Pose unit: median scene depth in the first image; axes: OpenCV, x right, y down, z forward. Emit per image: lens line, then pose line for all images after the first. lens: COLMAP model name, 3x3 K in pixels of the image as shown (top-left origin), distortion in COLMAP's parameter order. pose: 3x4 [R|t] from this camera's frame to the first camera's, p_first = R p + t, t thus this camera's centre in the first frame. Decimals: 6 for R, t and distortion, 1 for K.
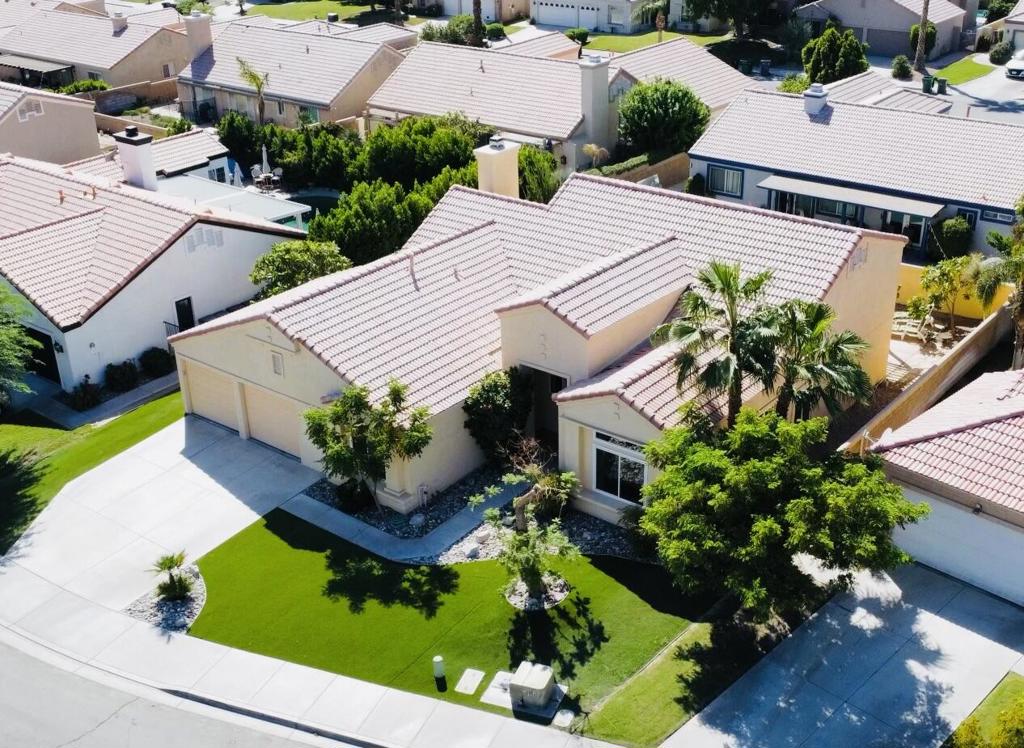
lens RADIAL K [[1205.8, 0, 512.2], [0, 1205.8, 377.8], [0, 0, 1]] dist [0.017378, 0.000000]
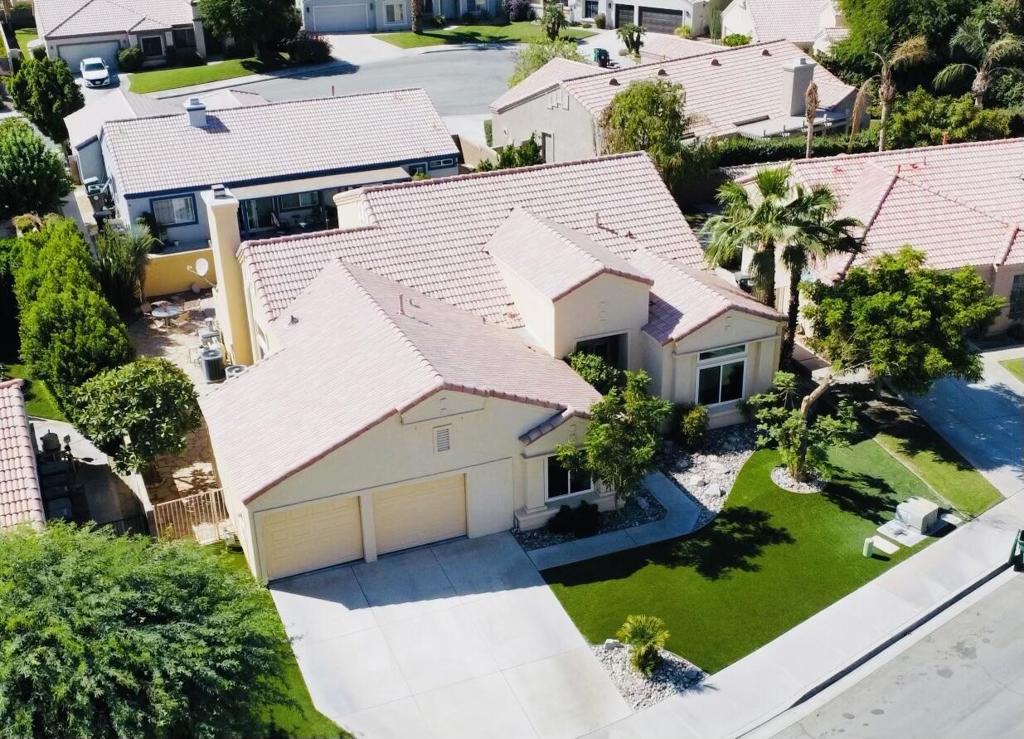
lens RADIAL K [[1248.0, 0, 511.5], [0, 1248.0, 367.1], [0, 0, 1]] dist [0.001059, 0.000000]
pose [[0.504621, -0.358253, 0.785502, -0.934924], [0.390330, 0.906212, 0.162551, -0.201814], [-0.770065, 0.224578, 0.597130, 0.447376]]
